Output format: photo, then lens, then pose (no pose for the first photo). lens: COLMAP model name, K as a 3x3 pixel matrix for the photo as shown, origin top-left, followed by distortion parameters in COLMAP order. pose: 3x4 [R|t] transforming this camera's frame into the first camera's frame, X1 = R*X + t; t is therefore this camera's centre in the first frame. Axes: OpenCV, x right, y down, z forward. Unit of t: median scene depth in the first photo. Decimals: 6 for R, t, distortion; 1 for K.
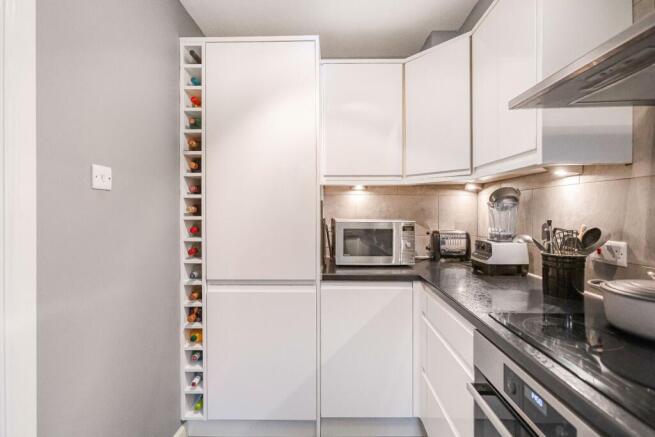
lens RADIAL K [[288.5, 0, 327.5], [0, 288.5, 218.5], [0, 0, 1]] dist [0.000704, 0.000724]
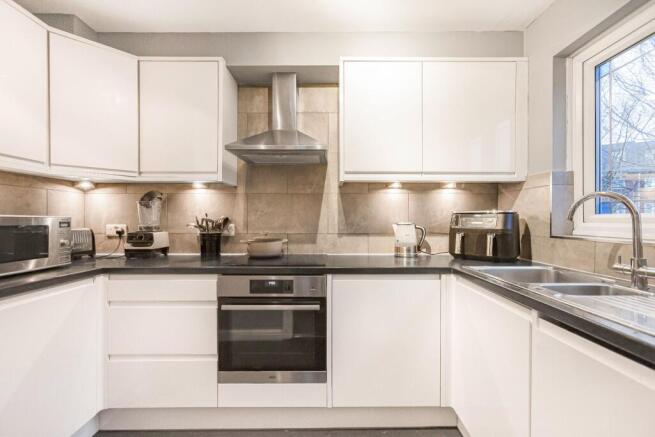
lens RADIAL K [[288.5, 0, 327.5], [0, 288.5, 218.5], [0, 0, 1]] dist [0.000704, 0.000724]
pose [[-0.022323, 0.011534, 0.999684, -0.839133], [0.025436, 0.999616, -0.010965, 0.064497], [-0.999427, 0.025183, -0.022608, 0.288753]]
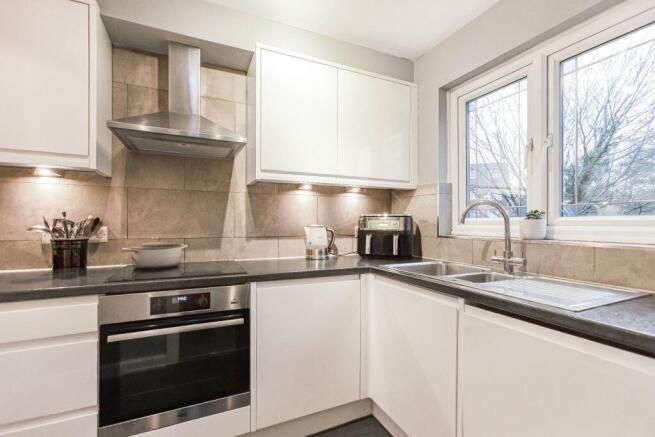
lens RADIAL K [[294.9, 0, 325.2], [0, 294.9, 220.5], [0, 0, 1]] dist [0.001144, 0.000873]
pose [[-0.437524, 0.012465, 0.899120, -0.743310], [0.022108, 0.999751, -0.003102, 0.062635], [-0.898935, 0.018520, -0.437691, 0.492714]]
